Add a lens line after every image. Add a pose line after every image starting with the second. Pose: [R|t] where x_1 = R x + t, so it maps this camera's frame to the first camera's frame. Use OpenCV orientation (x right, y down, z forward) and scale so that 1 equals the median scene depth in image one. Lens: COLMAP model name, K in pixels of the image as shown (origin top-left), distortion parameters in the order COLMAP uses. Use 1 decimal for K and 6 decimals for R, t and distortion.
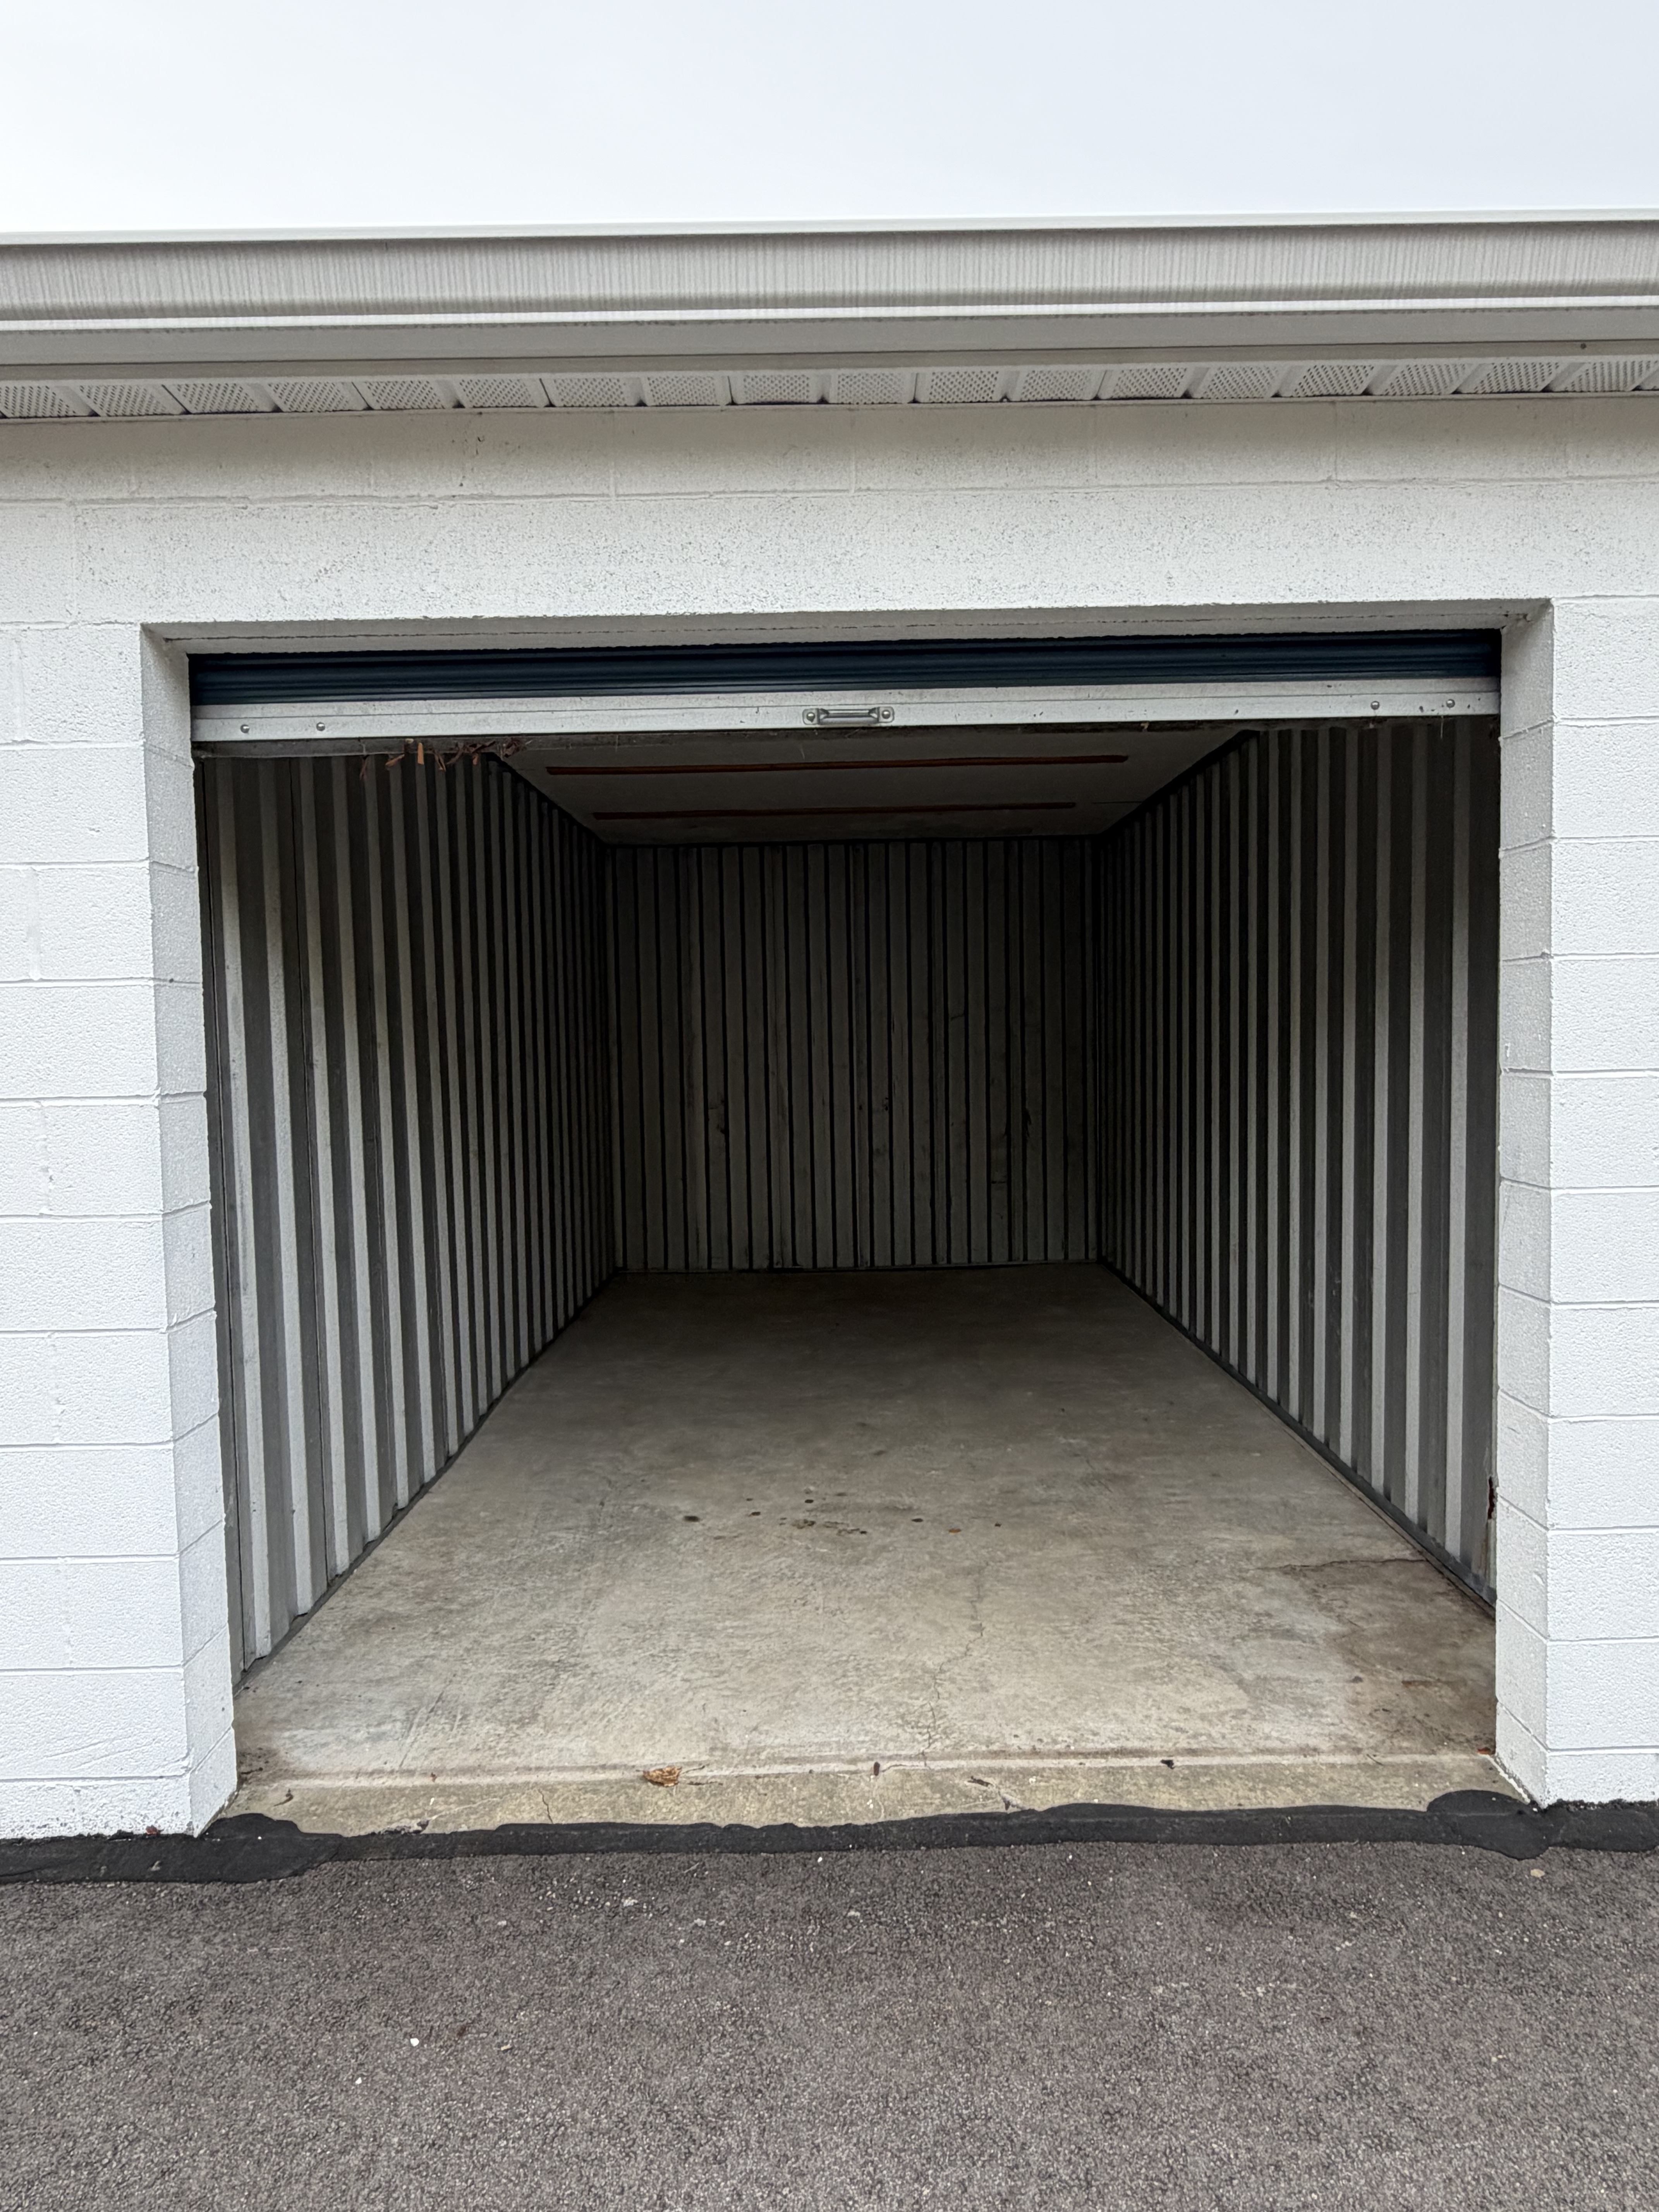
lens RADIAL K [[1284.6, 0, 831.4], [0, 1284.6, 1122.0], [0, 0, 1]] dist [0.002928, 0.000740]
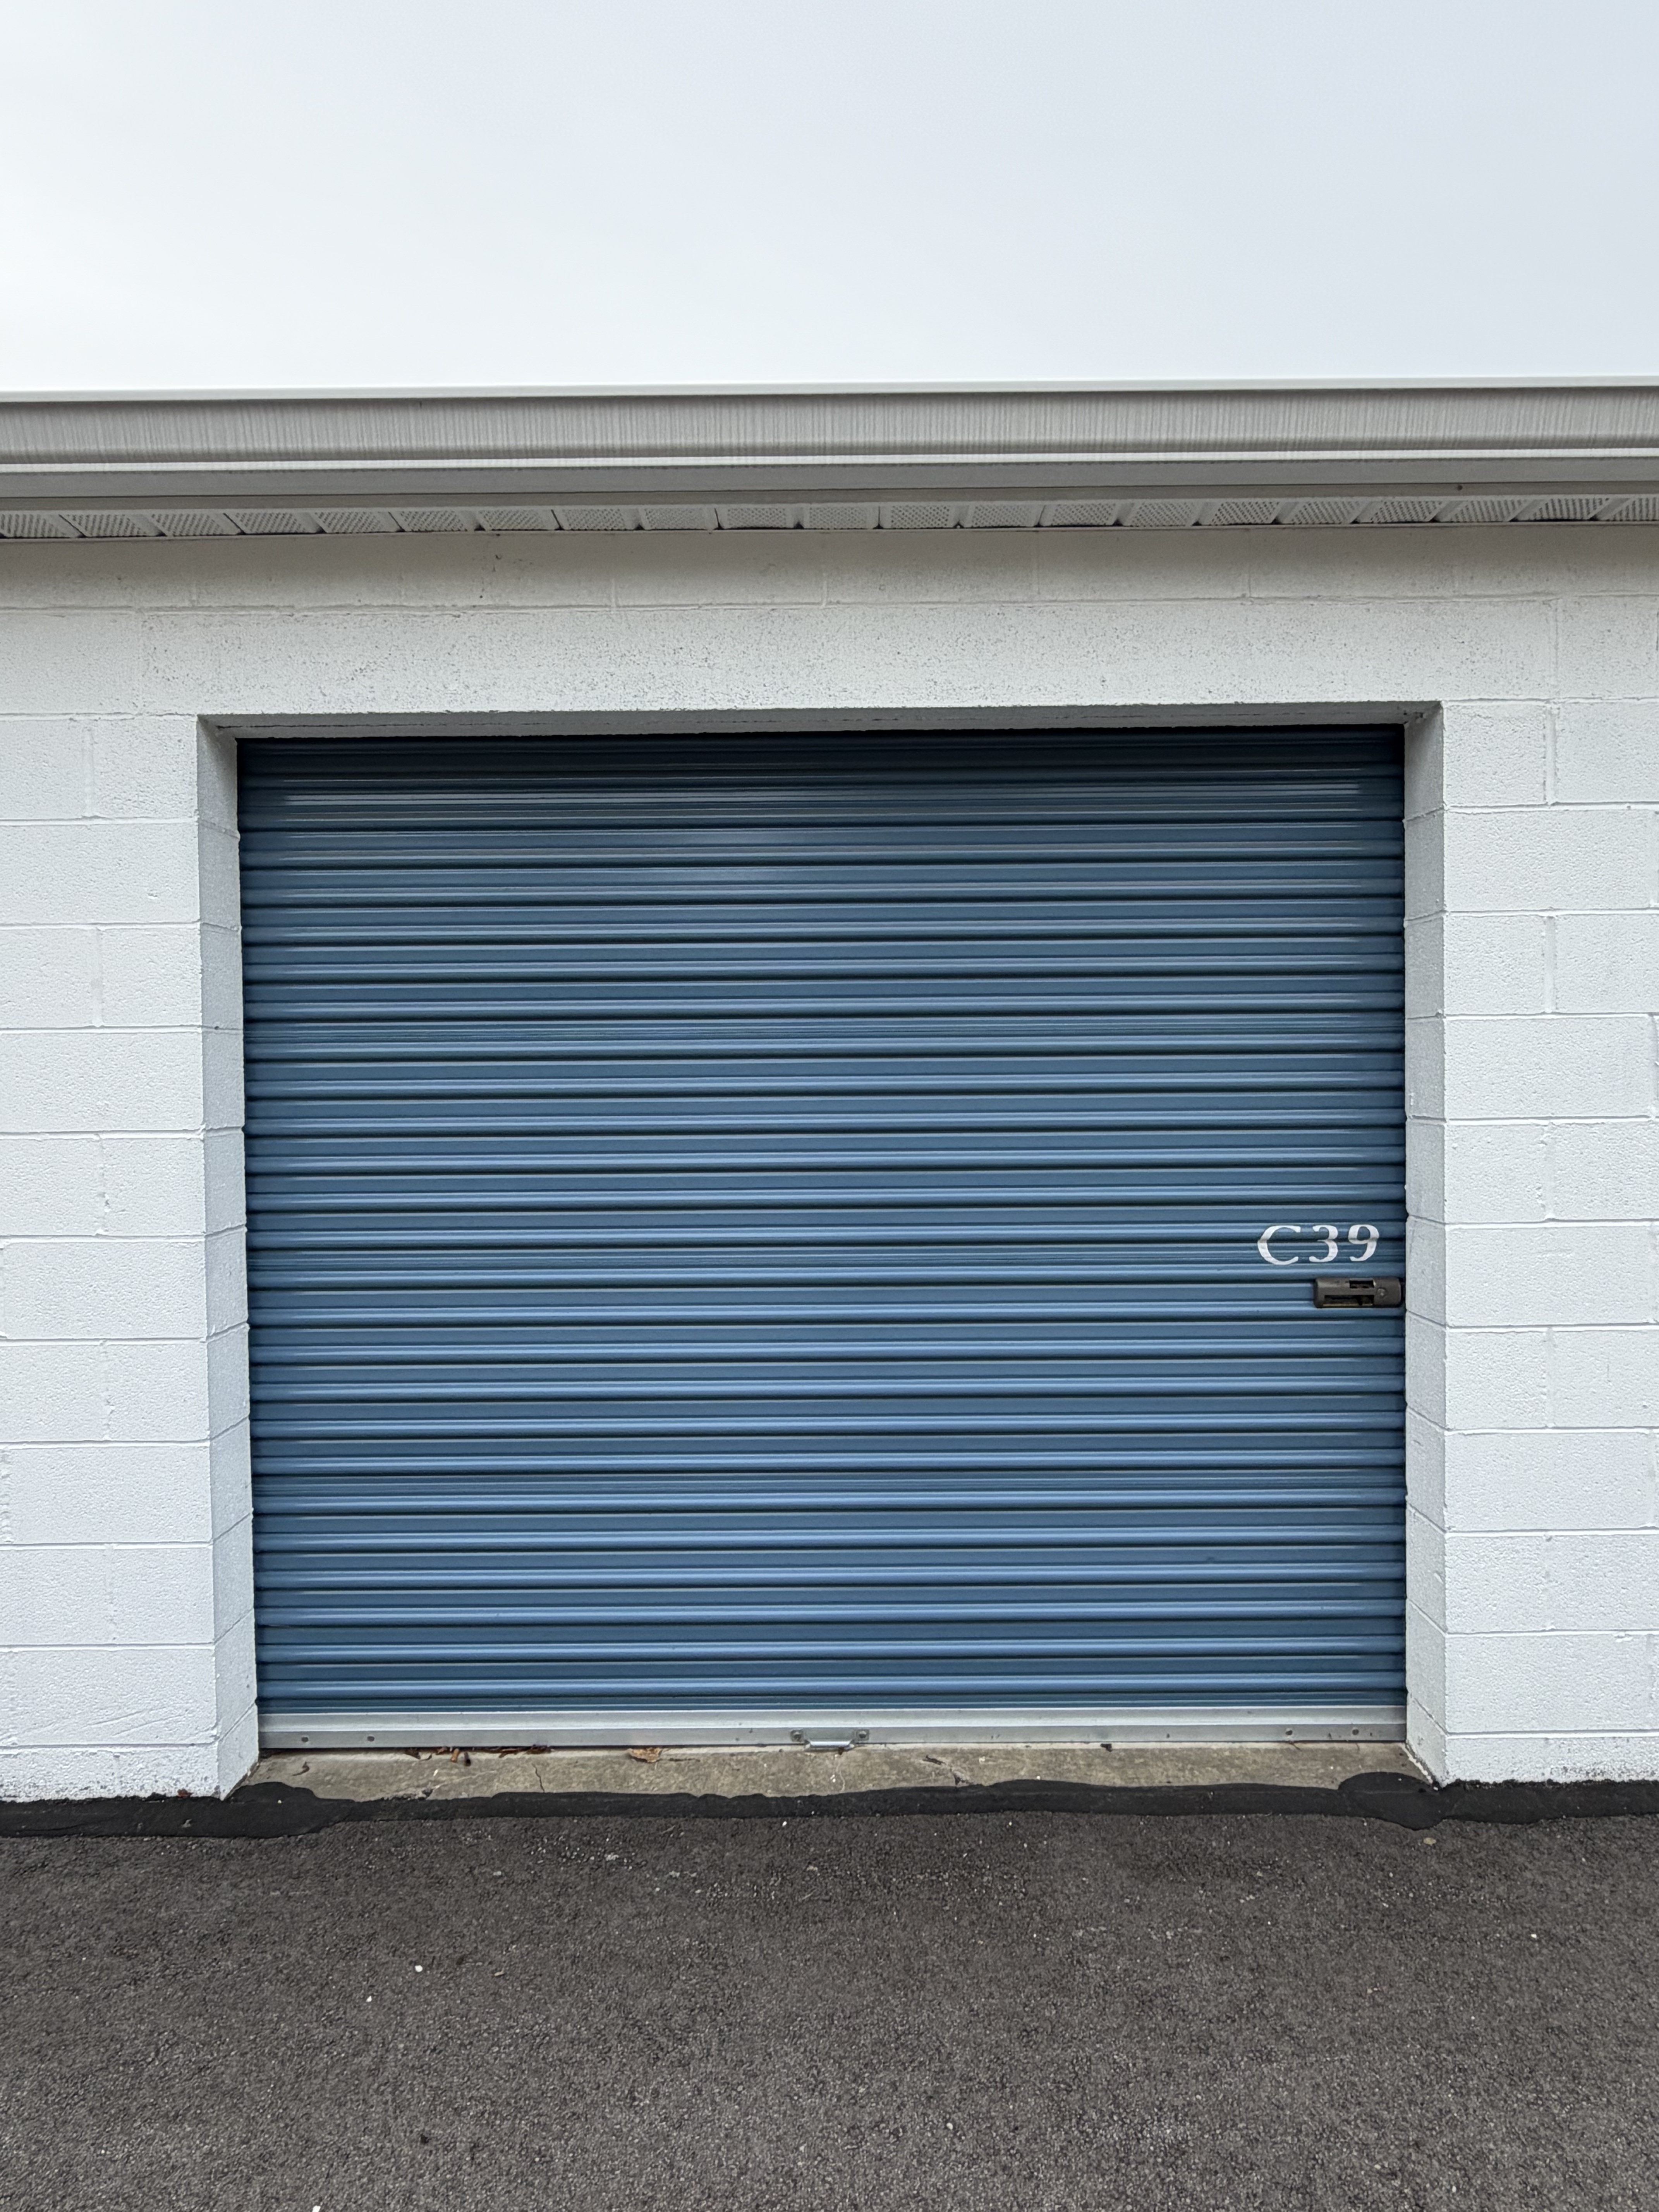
lens RADIAL K [[1284.6, 0, 831.4], [0, 1284.6, 1122.0], [0, 0, 1]] dist [0.002928, 0.000740]
pose [[0.999950, 0.008308, -0.005625, 0.033252], [-0.008453, 0.999620, -0.026230, -0.002747], [0.005405, 0.026276, 0.999640, -0.126091]]
